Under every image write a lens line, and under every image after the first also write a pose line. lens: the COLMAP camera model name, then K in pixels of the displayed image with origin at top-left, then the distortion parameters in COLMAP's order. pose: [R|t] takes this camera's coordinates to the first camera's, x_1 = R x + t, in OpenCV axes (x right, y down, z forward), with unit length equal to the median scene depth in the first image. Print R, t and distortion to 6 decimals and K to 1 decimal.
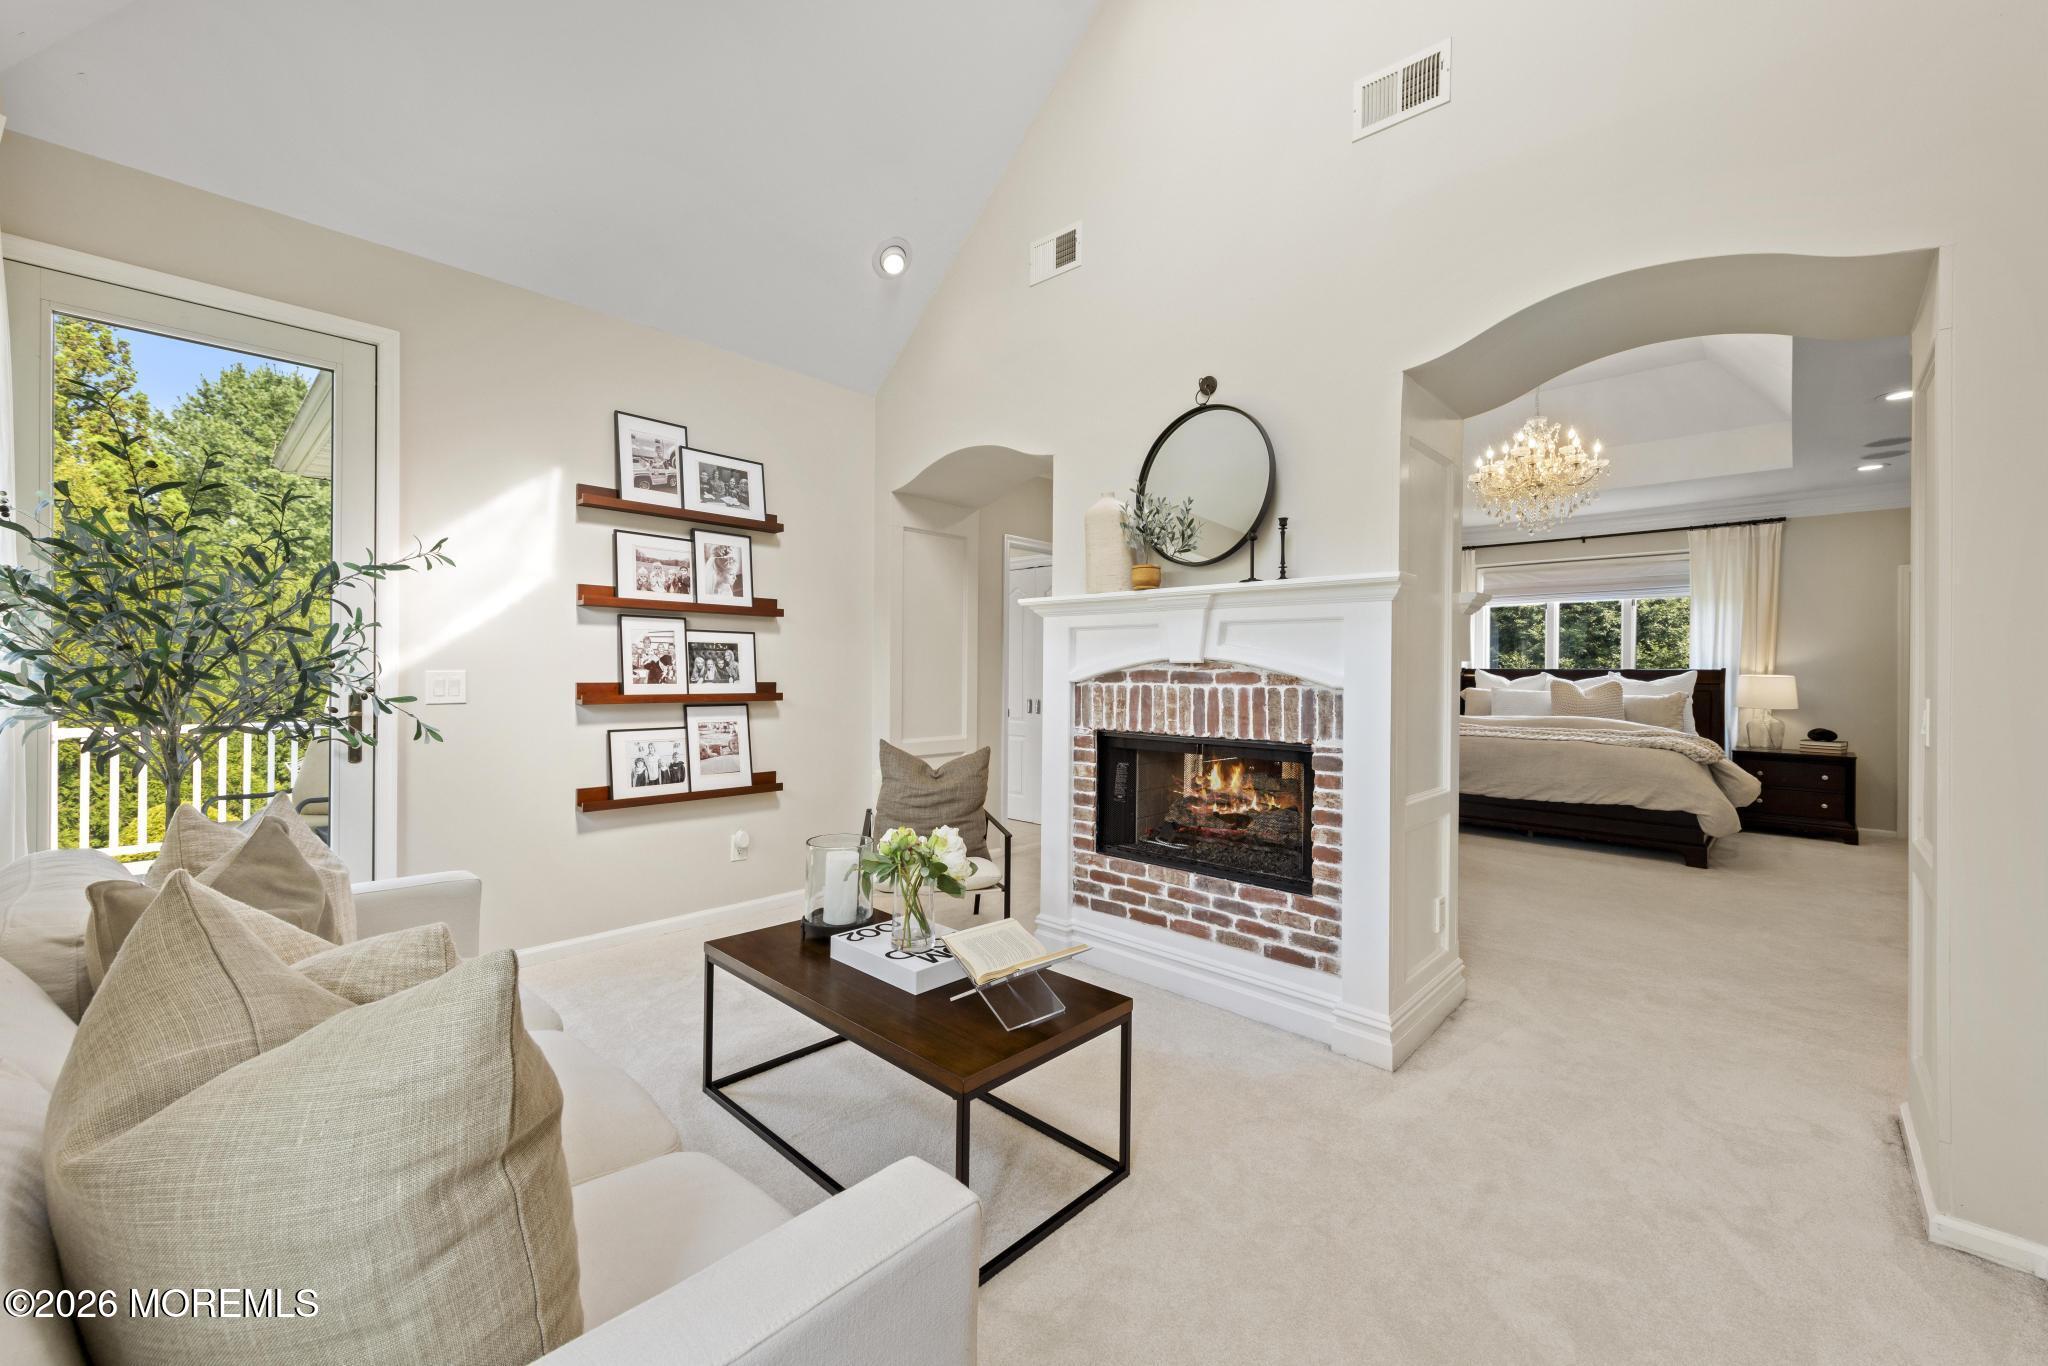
lens RADIAL K [[818.1, 0, 1028.1], [0, 818.1, 675.0], [0, 0, 1]] dist [-0.000924, -0.000063]
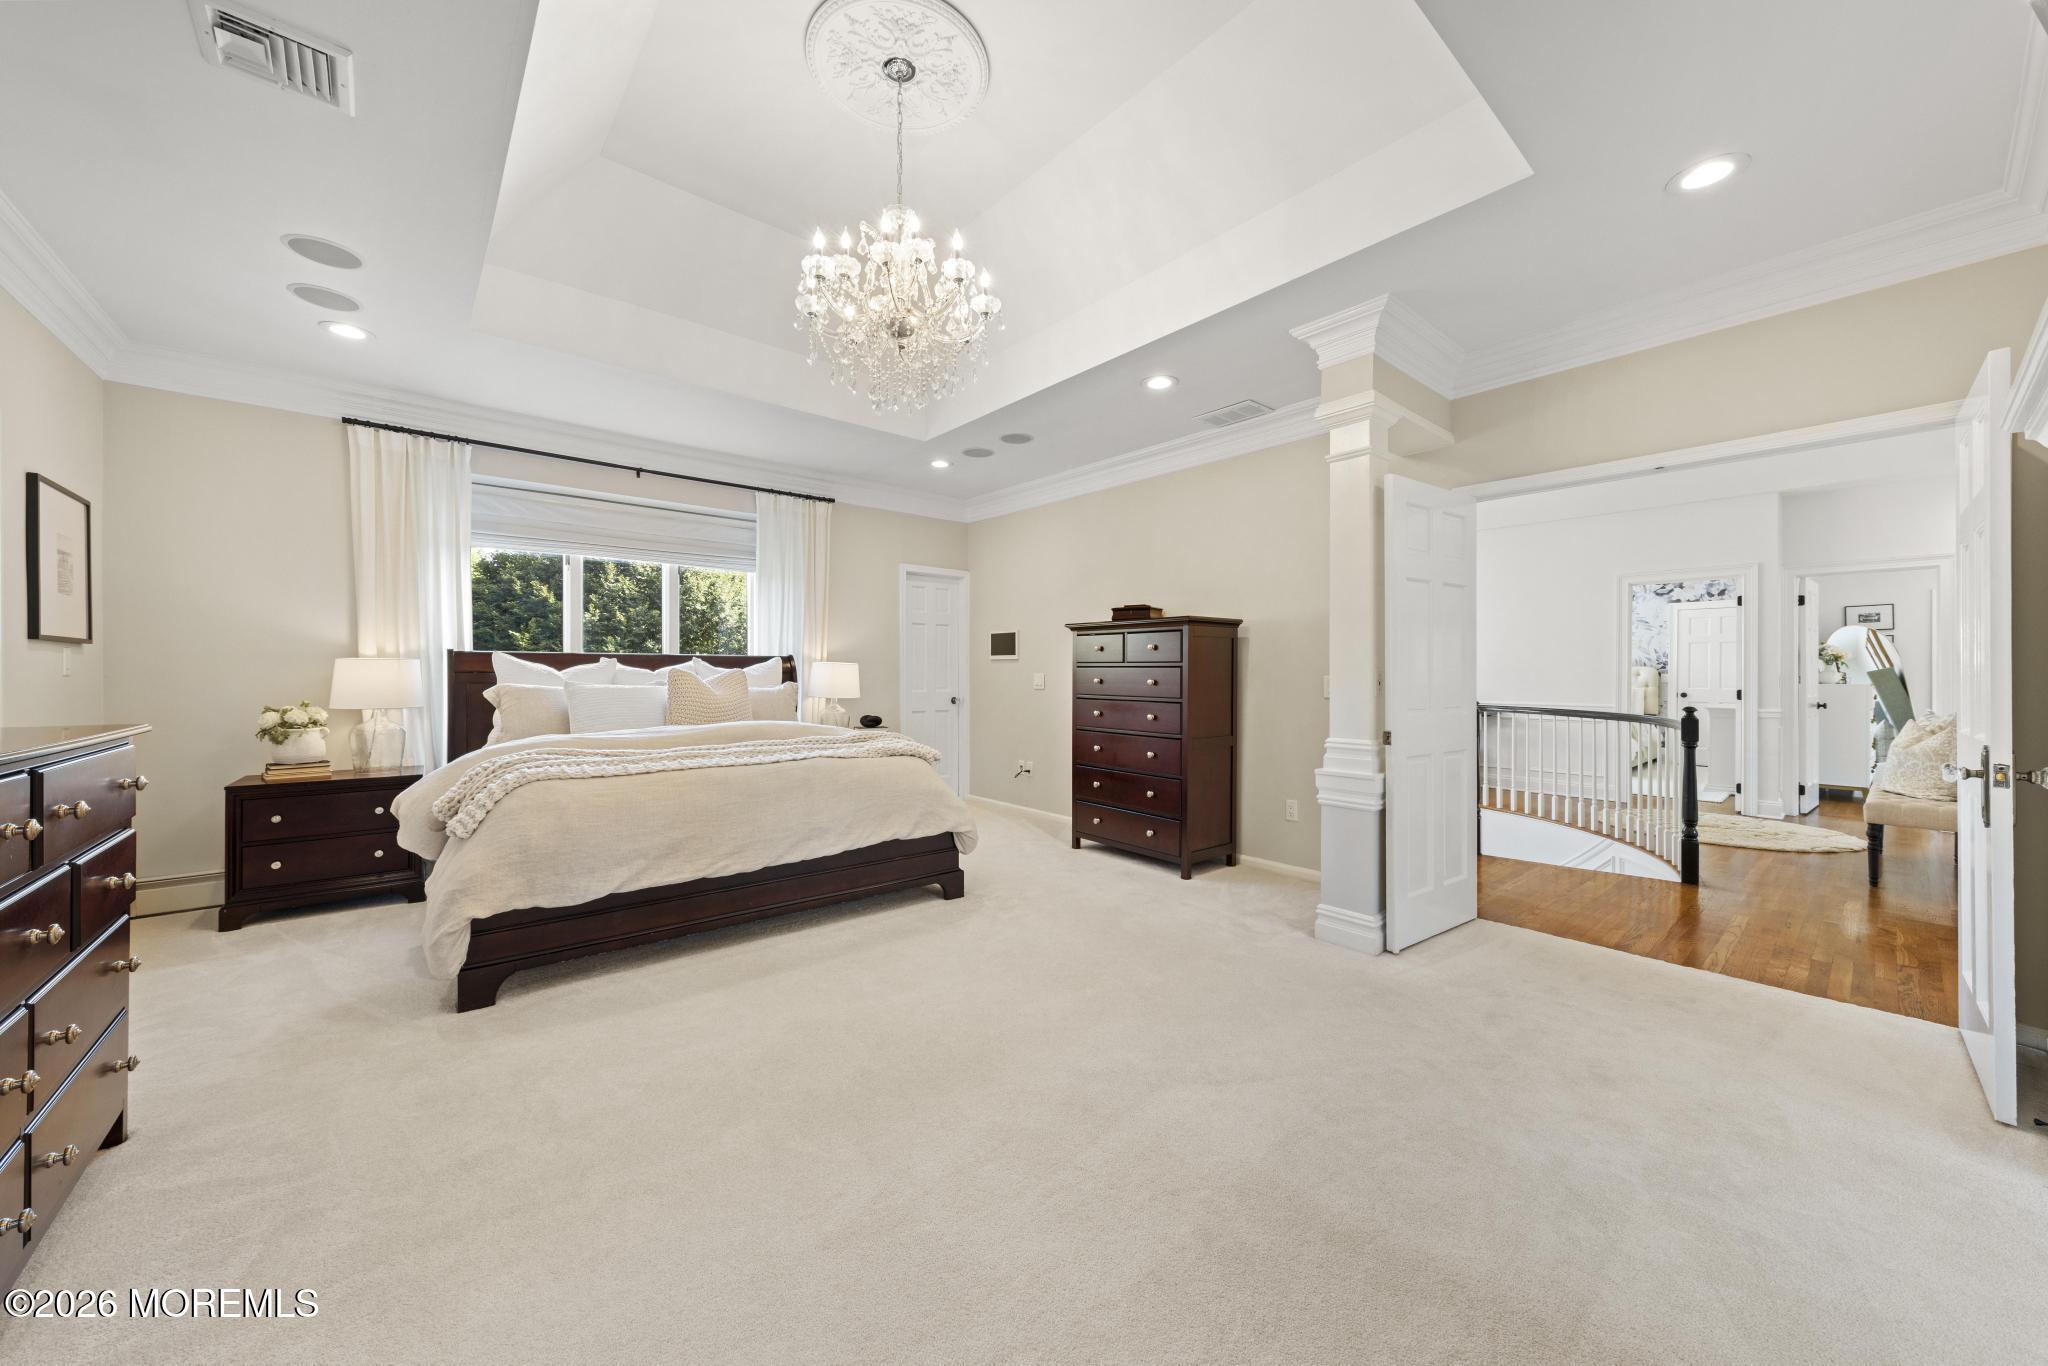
lens RADIAL K [[753.6, 0, 1027.5], [0, 753.6, 680.4], [0, 0, 1]] dist [0.001096, 0.000026]
pose [[0.121258, -0.012292, 0.992545, 0.074152], [0.003919, 0.999921, 0.011905, 0.009994], [-0.992613, 0.002447, 0.121296, 0.646373]]
